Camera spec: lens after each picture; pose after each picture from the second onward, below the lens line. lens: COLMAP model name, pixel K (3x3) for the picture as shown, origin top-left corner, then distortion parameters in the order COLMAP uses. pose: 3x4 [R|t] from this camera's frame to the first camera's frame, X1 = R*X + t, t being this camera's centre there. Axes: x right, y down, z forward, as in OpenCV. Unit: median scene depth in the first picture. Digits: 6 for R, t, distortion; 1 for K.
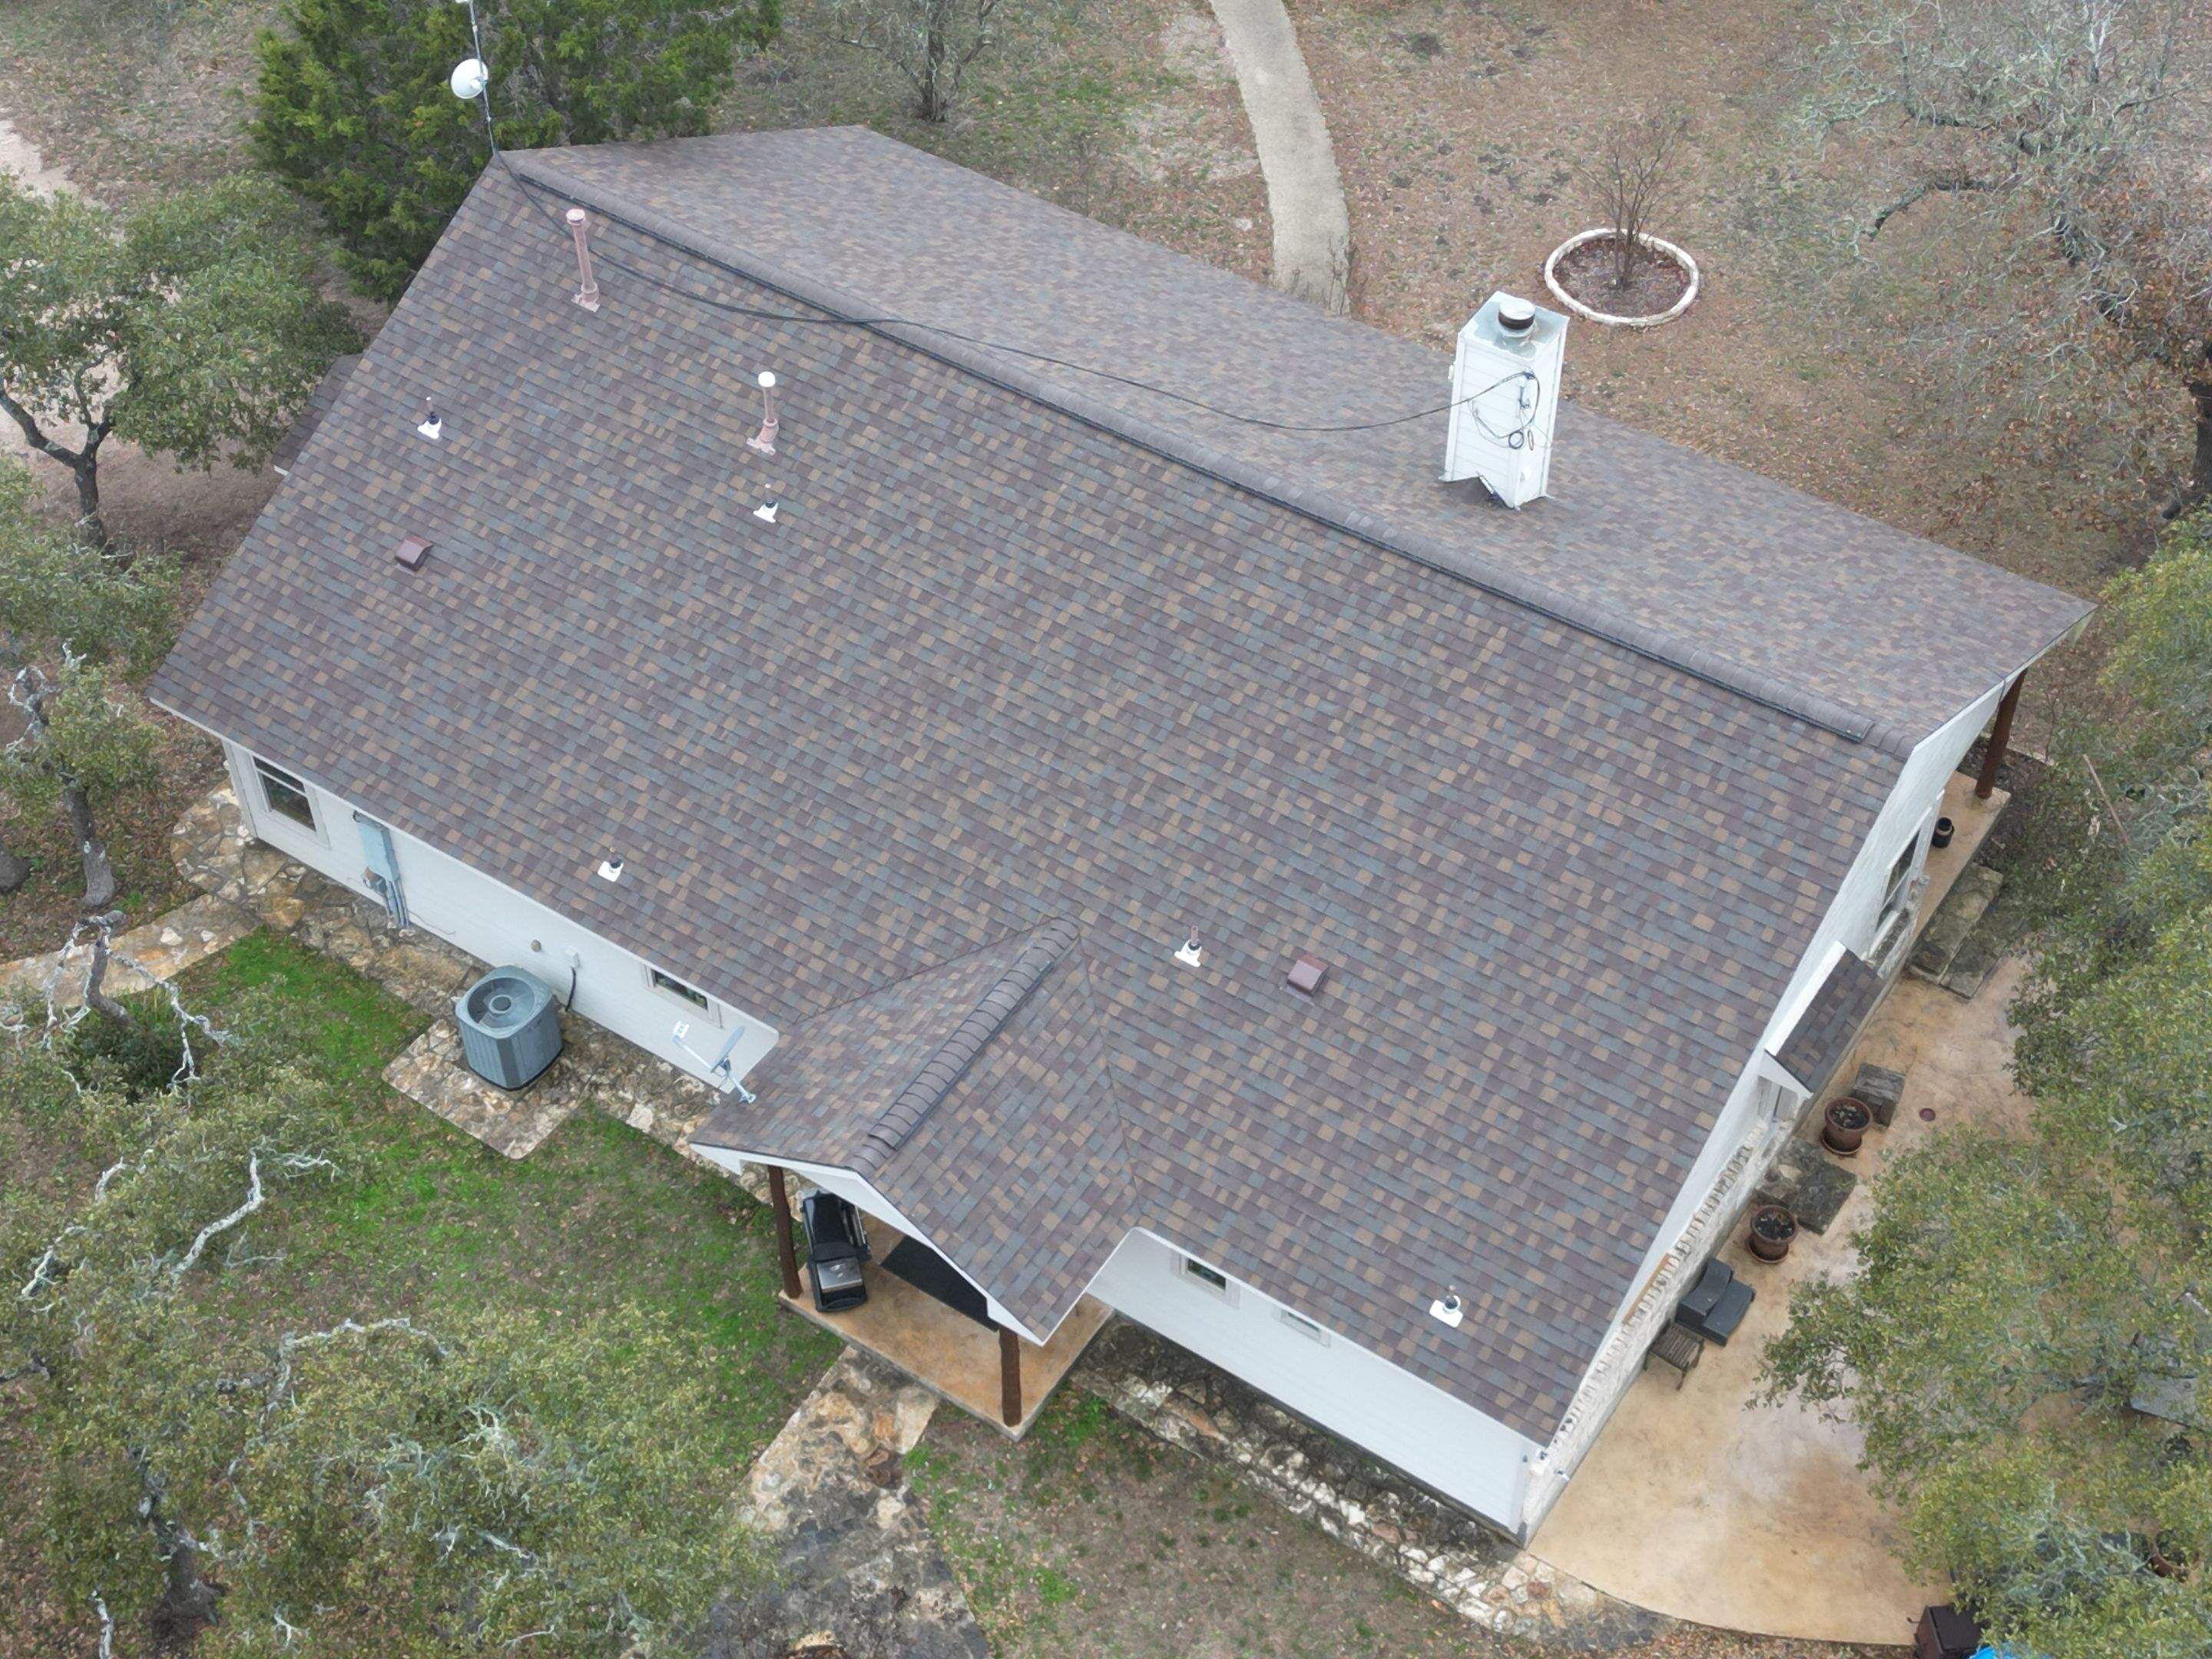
lens RADIAL K [[3064.3, 0, 1096.7], [0, 3064.3, 843.4], [0, 0, 1]] dist [0.108695, 0.000000]
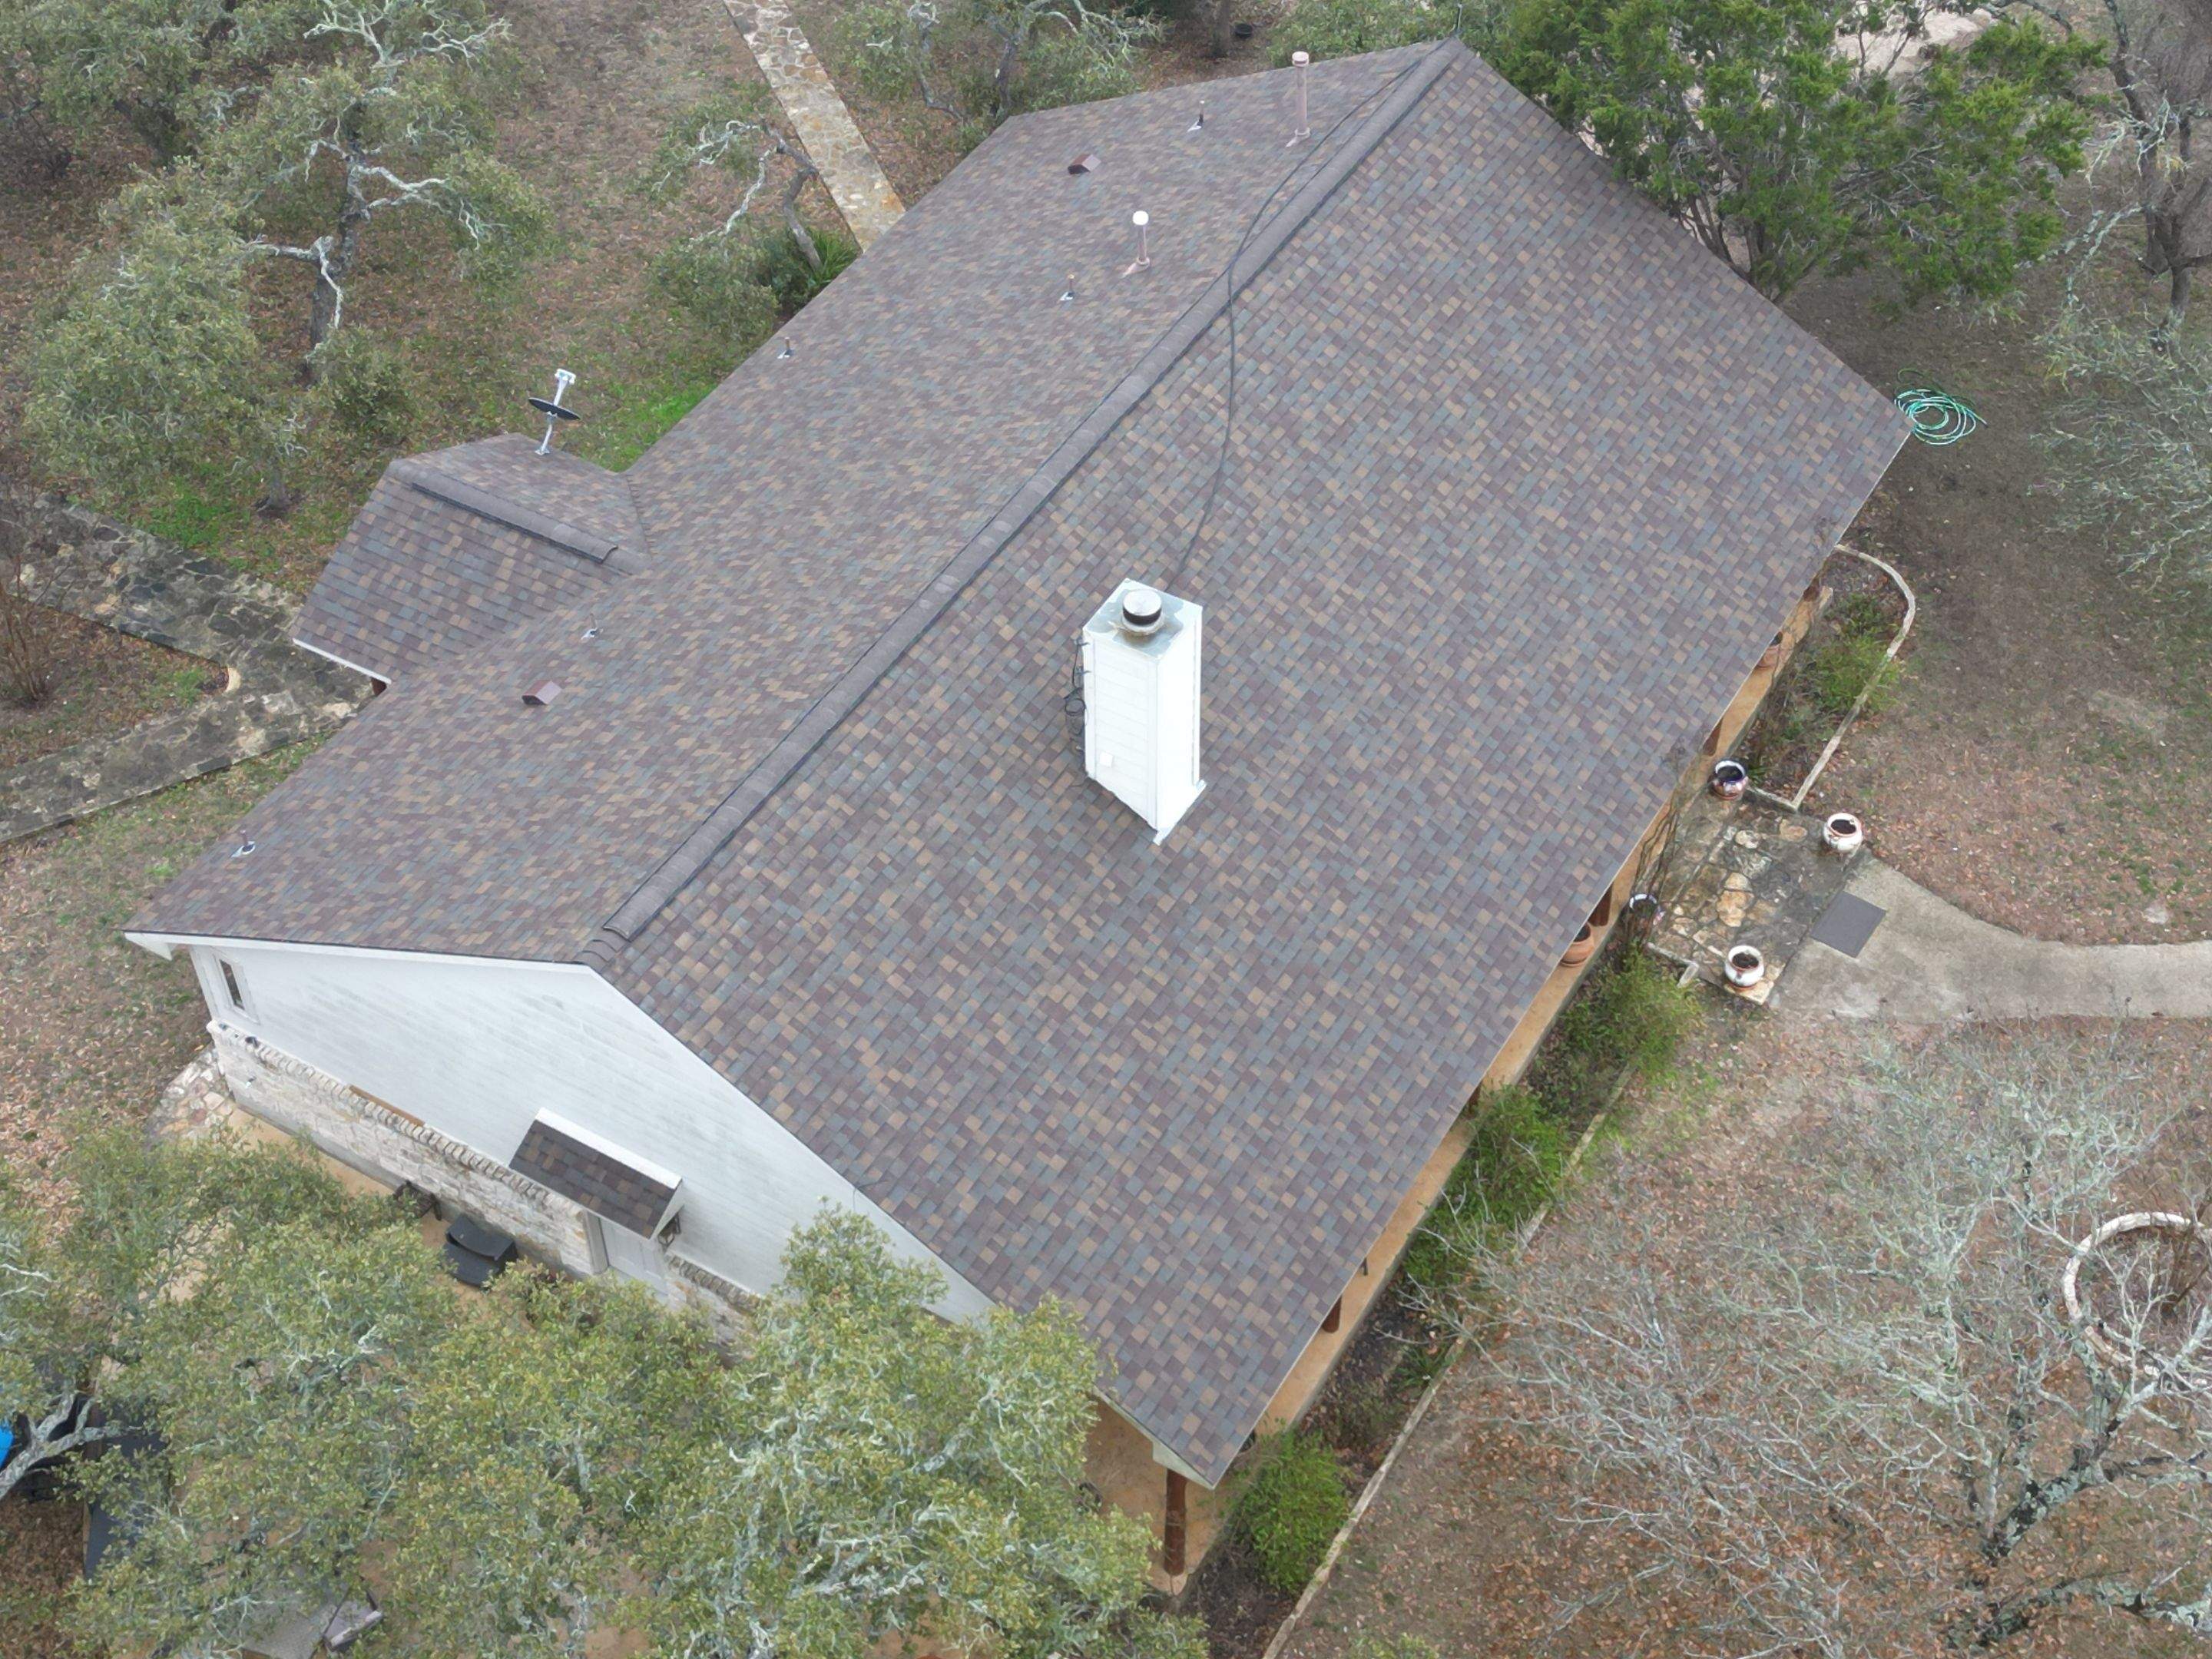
lens RADIAL K [[3064.3, 0, 1094.2], [0, 3064.3, 842.1], [0, 0, 1]] dist [0.108695, 0.000000]
pose [[0.046463, 0.733021, -0.678617, 0.824368], [-0.726233, 0.491242, 0.480902, -0.577184], [0.685877, 0.470490, 0.555169, 0.512541]]
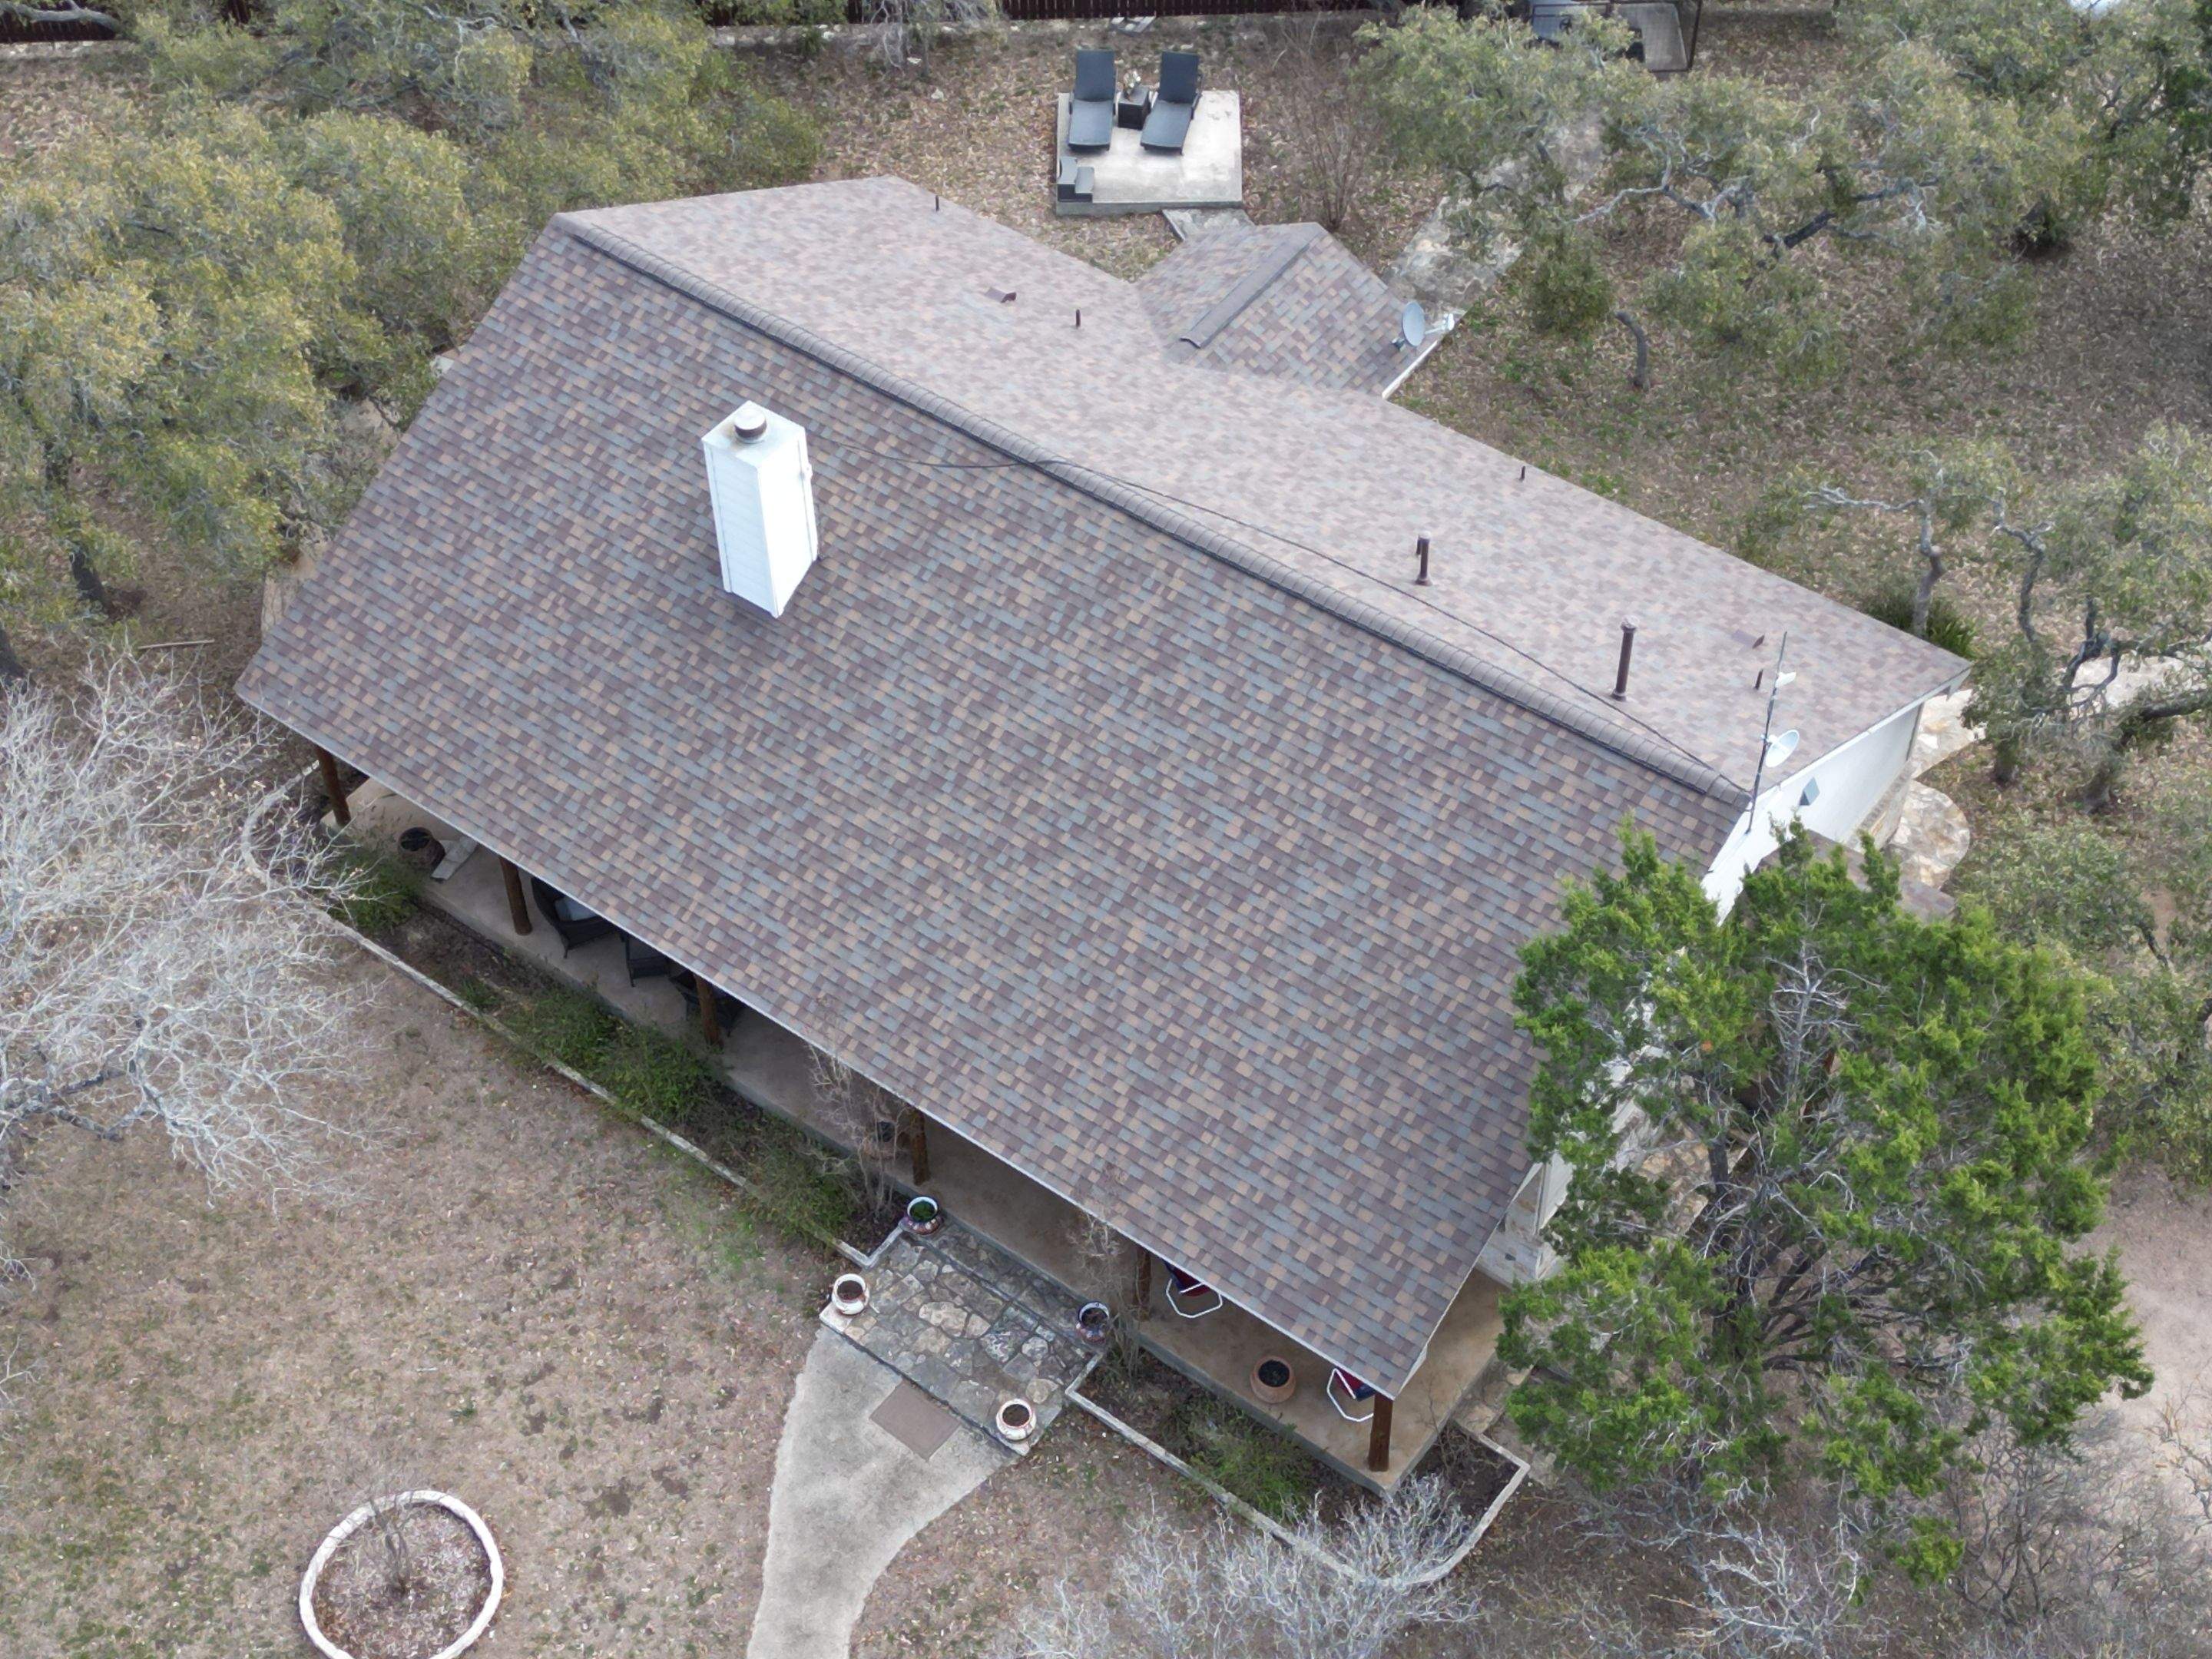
lens RADIAL K [[3064.3, 0, 1111.8], [0, 3064.3, 835.9], [0, 0, 1]] dist [0.108695, 0.000000]
pose [[-0.998413, -0.022780, 0.051510, -0.057115], [0.053401, -0.092122, 0.994315, -1.305431], [-0.017905, 0.995487, 0.093192, 1.051320]]
